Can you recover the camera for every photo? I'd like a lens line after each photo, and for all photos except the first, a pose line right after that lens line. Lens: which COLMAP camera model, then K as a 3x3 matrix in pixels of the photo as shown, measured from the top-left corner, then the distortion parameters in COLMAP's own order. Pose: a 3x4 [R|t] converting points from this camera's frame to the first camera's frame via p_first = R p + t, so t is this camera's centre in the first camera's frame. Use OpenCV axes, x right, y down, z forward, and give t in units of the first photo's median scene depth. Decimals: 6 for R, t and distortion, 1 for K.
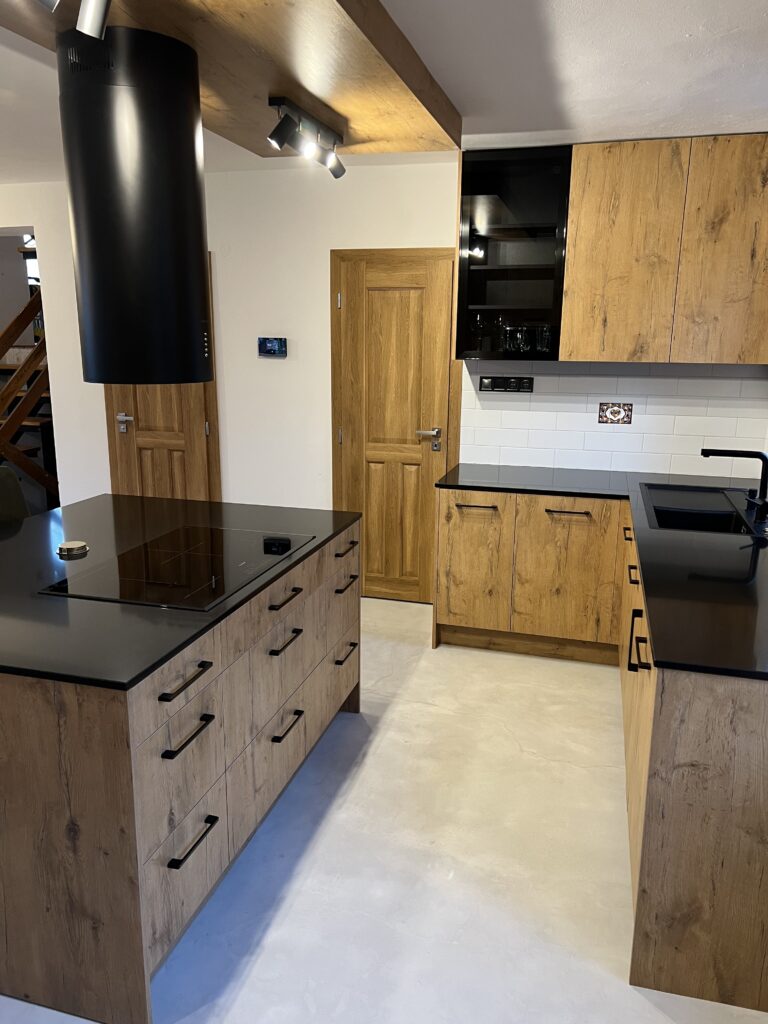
lens RADIAL K [[775.5, 0, 381.6], [0, 775.5, 510.1], [0, 0, 1]] dist [0.057187, -0.048759]
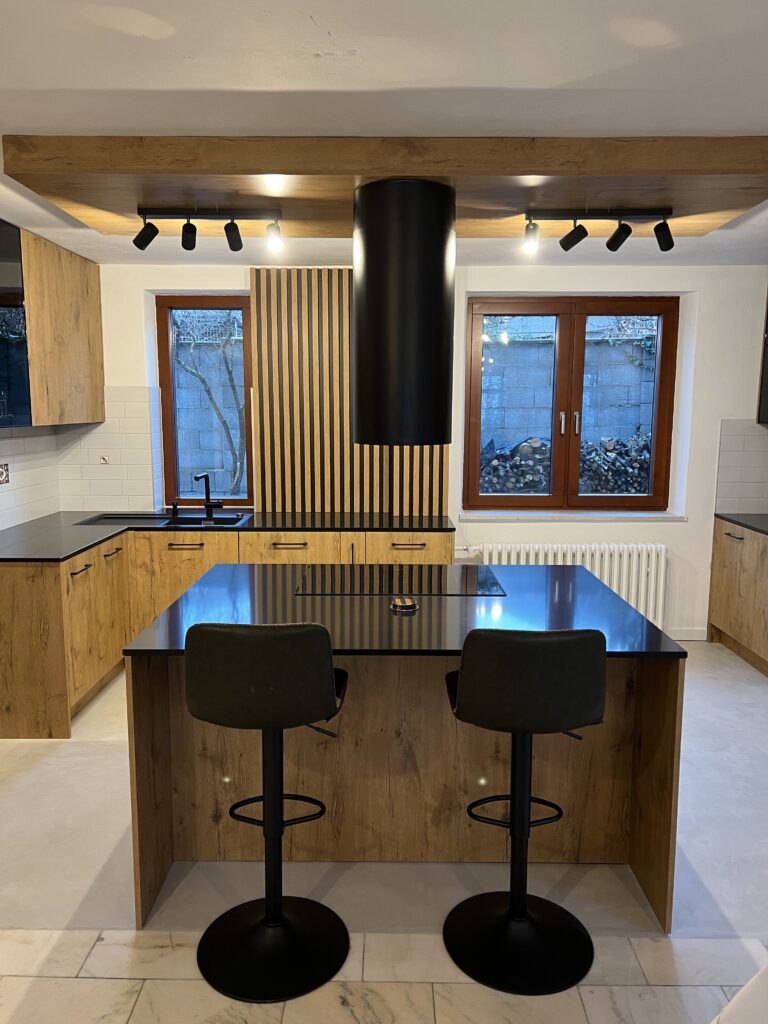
lens RADIAL K [[775.5, 0, 381.6], [0, 775.5, 510.1], [0, 0, 1]] dist [0.057187, -0.048759]
pose [[-0.263235, -0.140258, 0.954482, -0.847878], [0.212200, 0.956727, 0.199110, -0.178765], [-0.941105, 0.254954, -0.222081, 0.761416]]
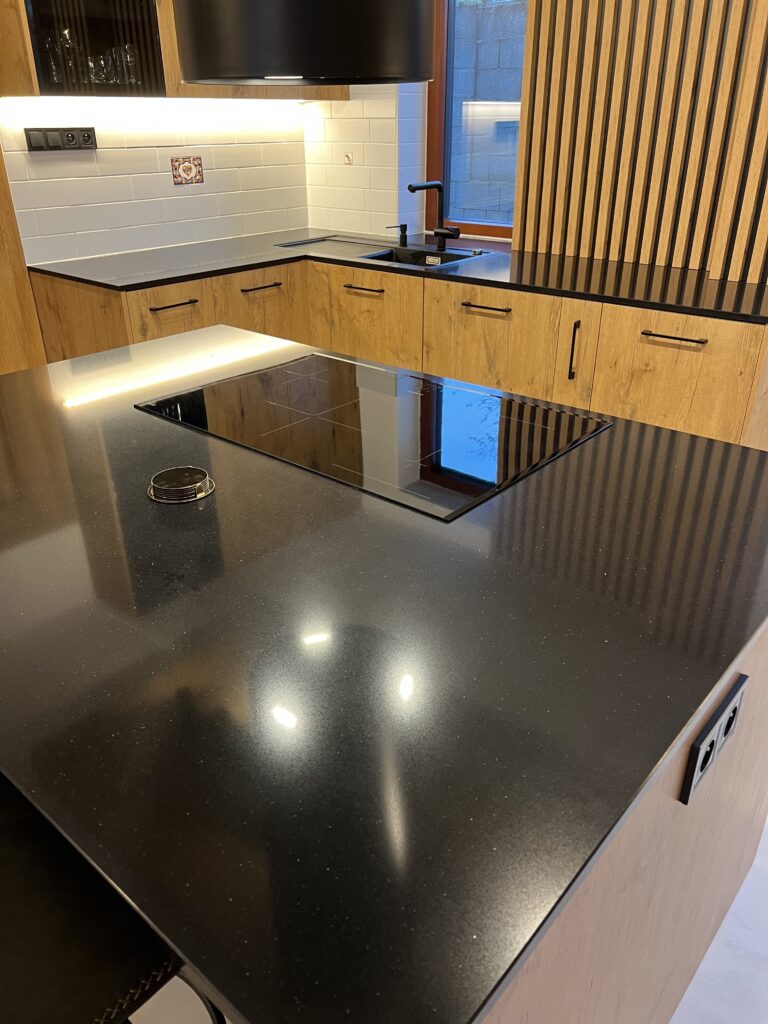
lens RADIAL K [[772.4, 0, 359.5], [0, 772.4, 515.3], [0, 0, 1]] dist [0.061266, -0.068028]
pose [[0.442416, -0.421127, 0.791783, -0.450949], [0.216547, 0.906928, 0.361372, -0.049849], [-0.870273, 0.011582, 0.492433, 0.418170]]
